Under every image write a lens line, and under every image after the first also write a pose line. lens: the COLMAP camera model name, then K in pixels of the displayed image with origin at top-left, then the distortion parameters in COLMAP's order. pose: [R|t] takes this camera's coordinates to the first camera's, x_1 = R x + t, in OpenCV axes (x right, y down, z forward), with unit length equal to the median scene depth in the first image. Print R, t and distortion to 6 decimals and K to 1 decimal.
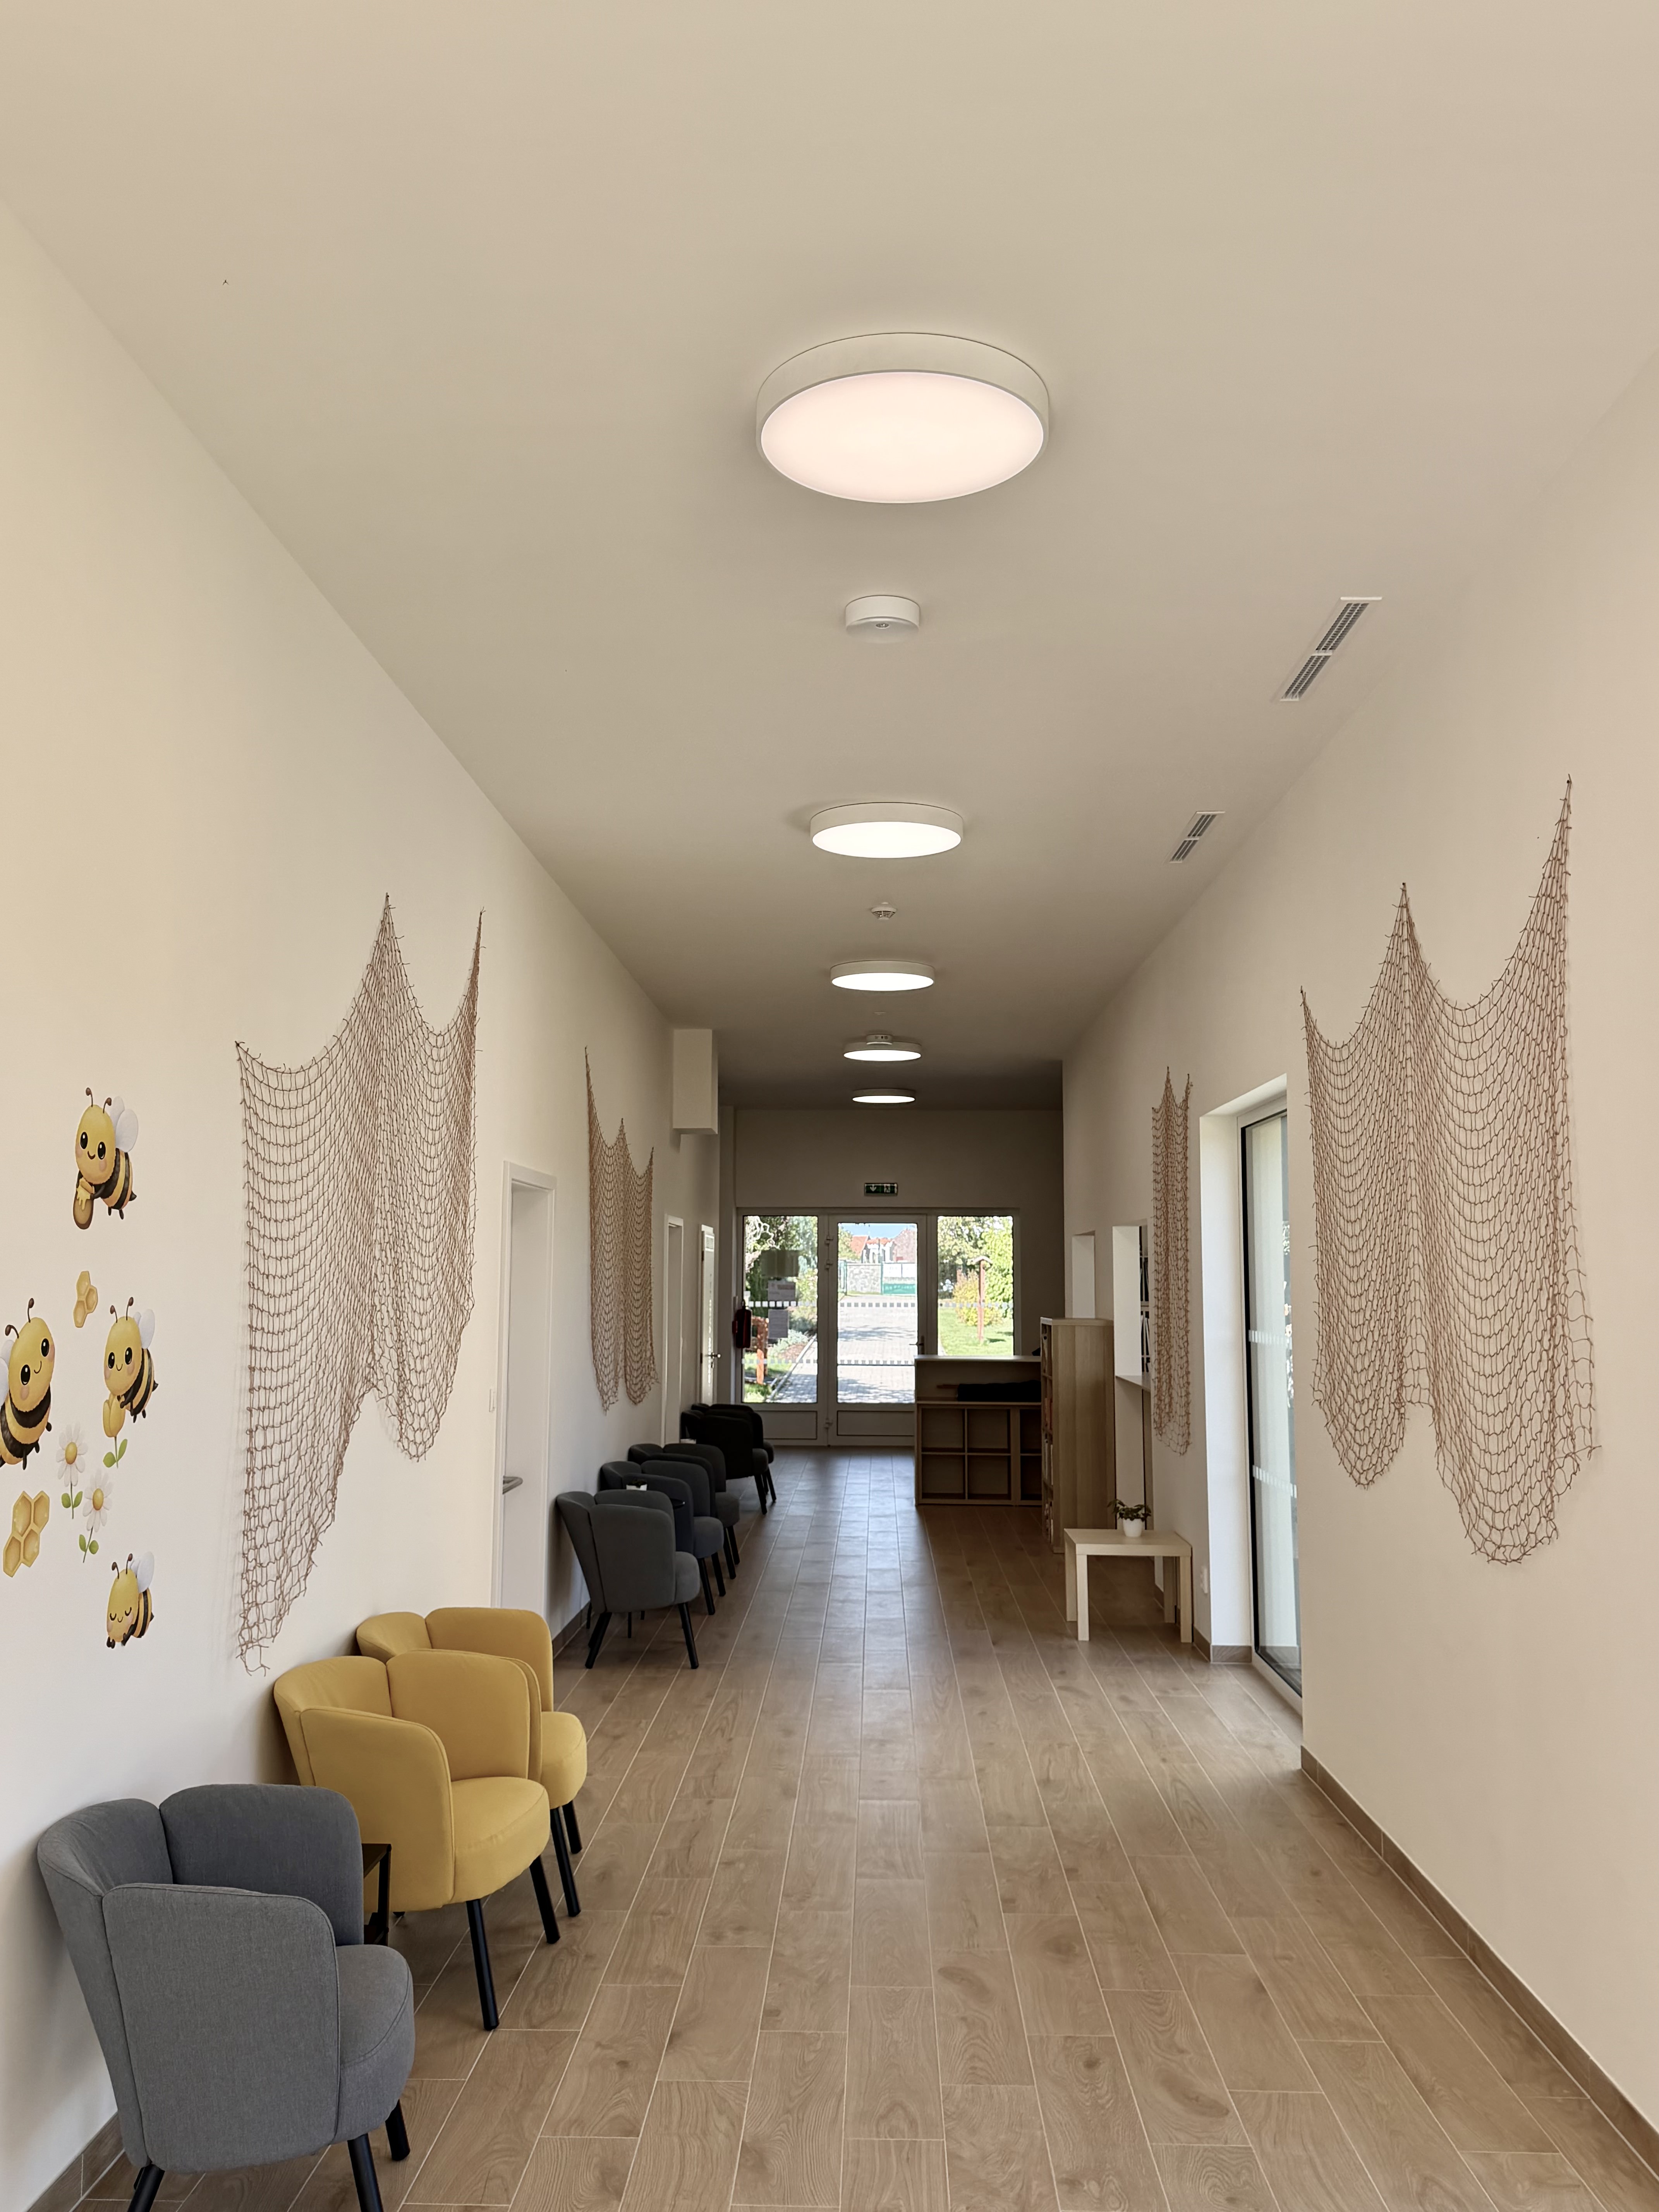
lens RADIAL K [[1797.1, 0, 822.8], [0, 1797.1, 1108.2], [0, 0, 1]] dist [0.099907, -0.156928]
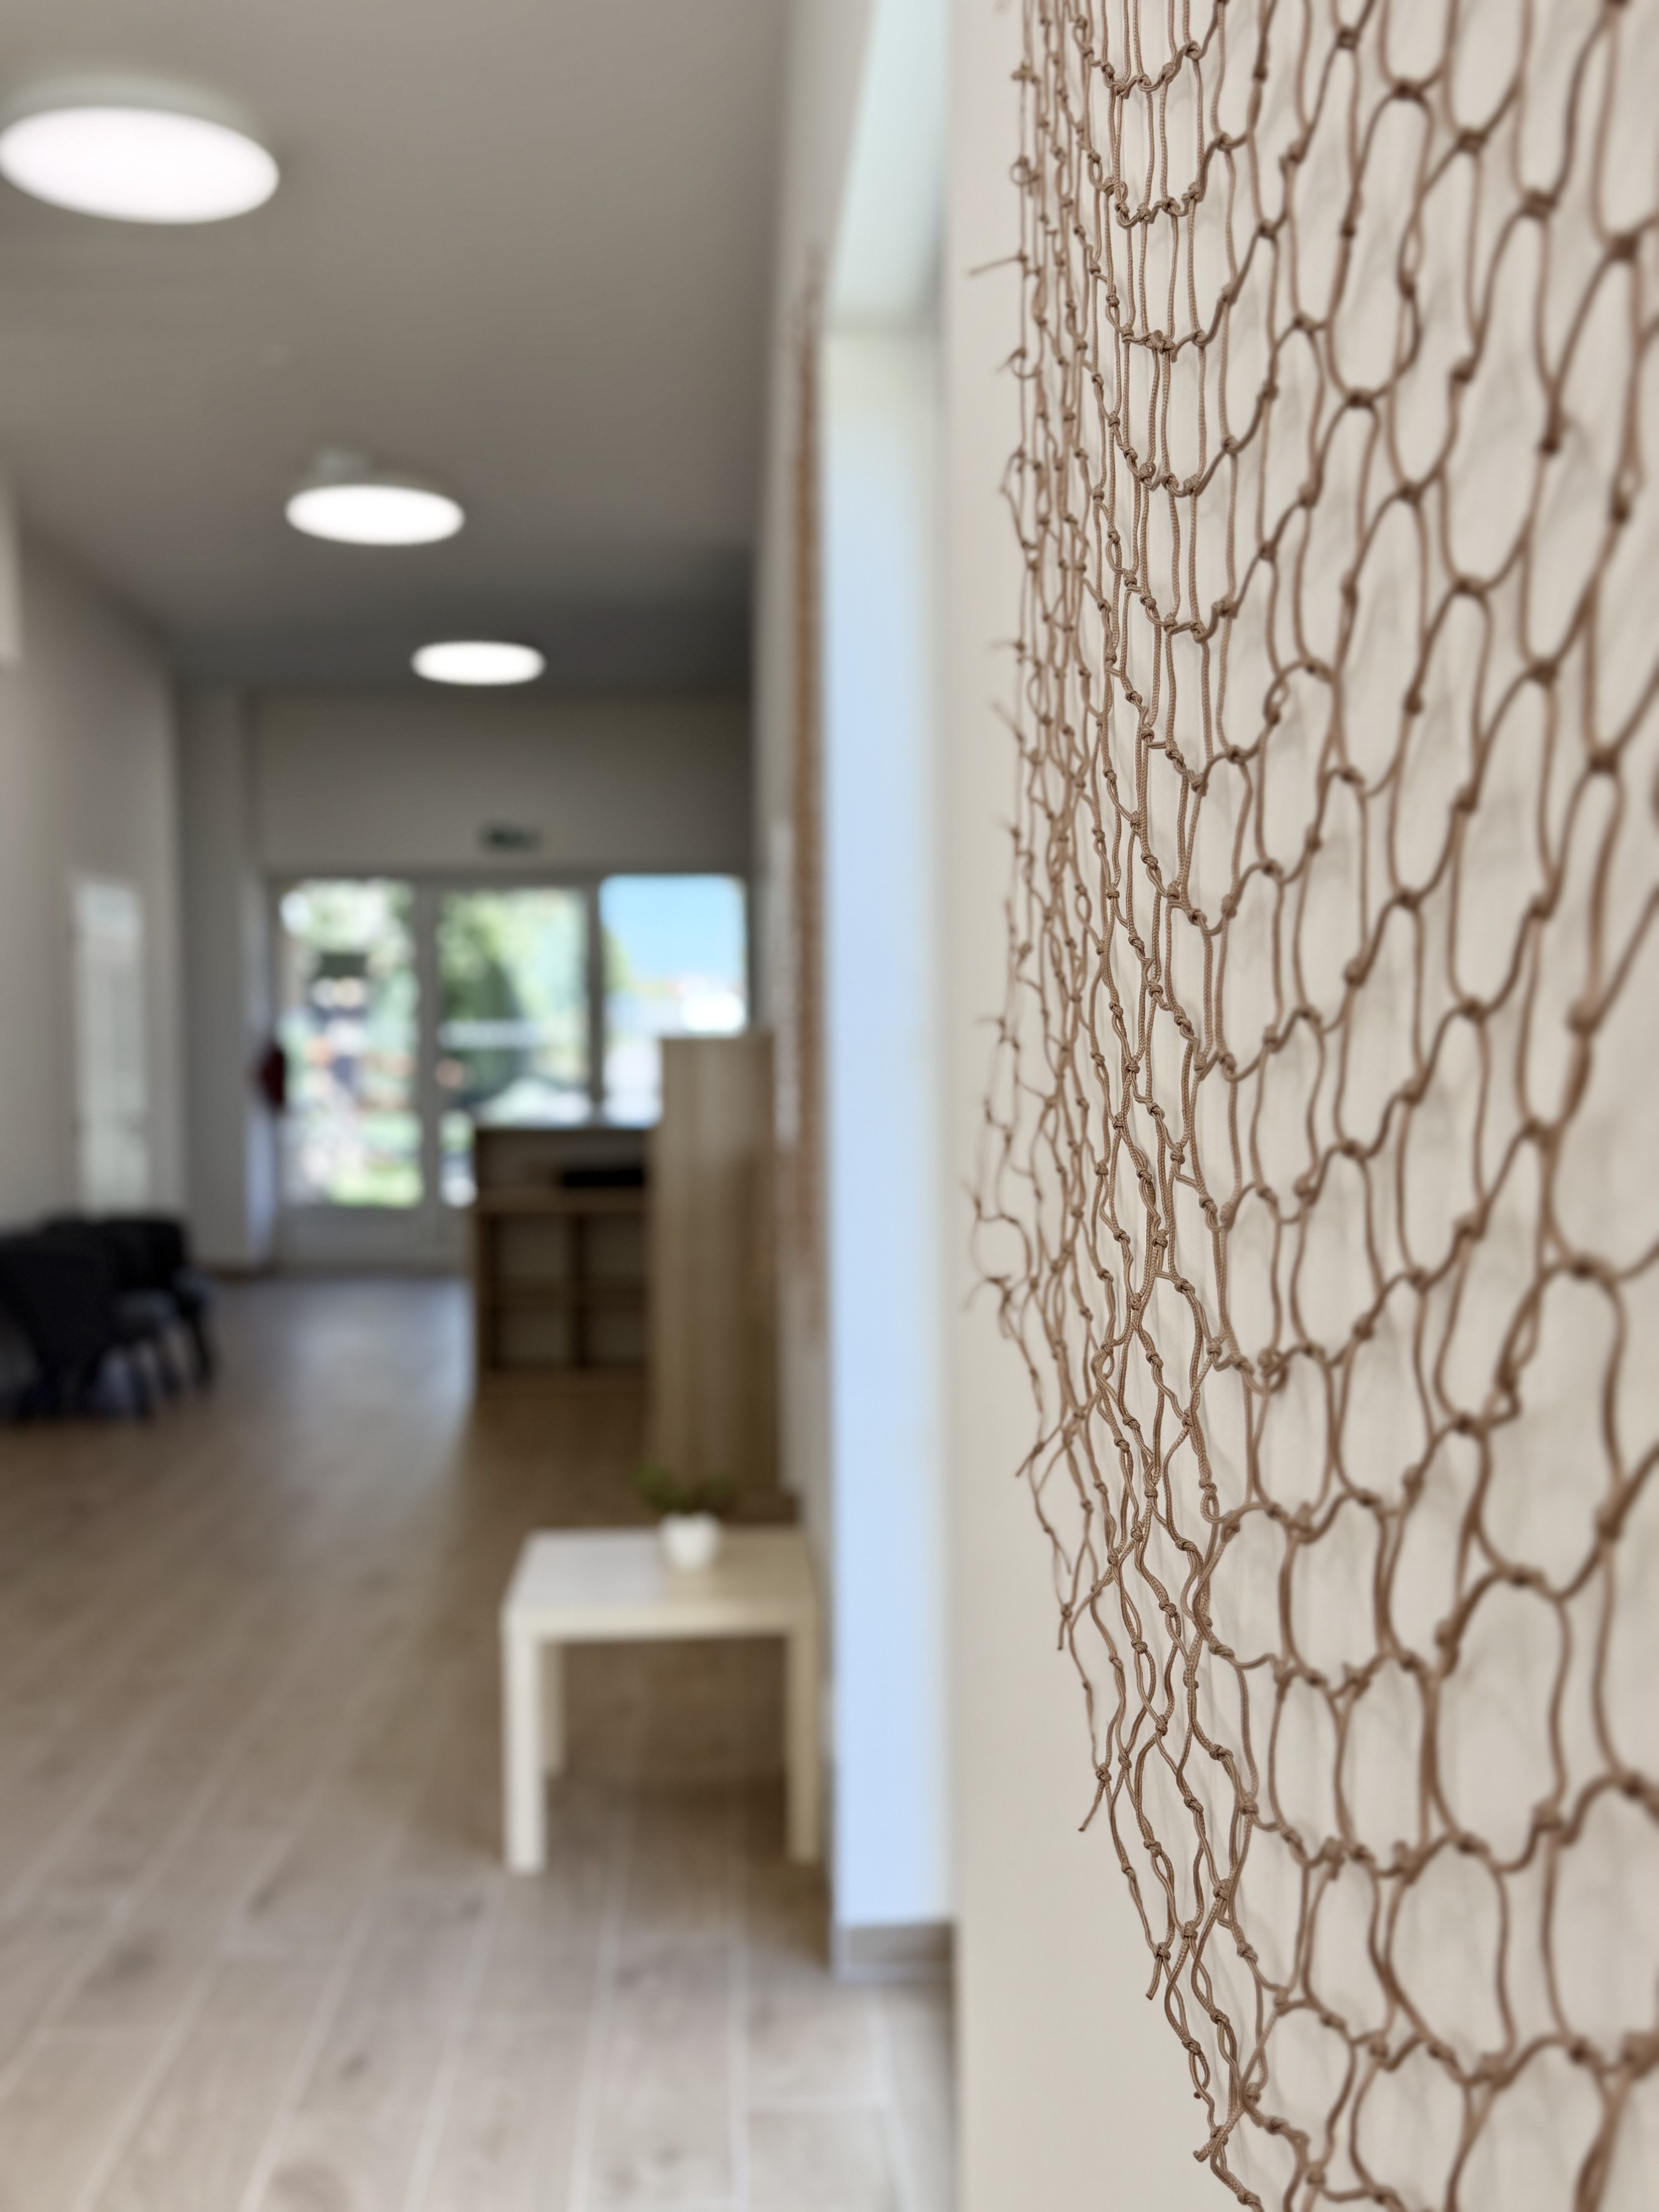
lens RADIAL K [[2264.7, 0, 832.5], [0, 2264.7, 1108.3], [0, 0, 1]] dist [0.025877, 0.000000]
pose [[0.996407, -0.008156, 0.084305, 0.160366], [-0.002802, 0.991635, 0.129047, 0.080558], [-0.084652, -0.128820, 0.988048, 0.537097]]
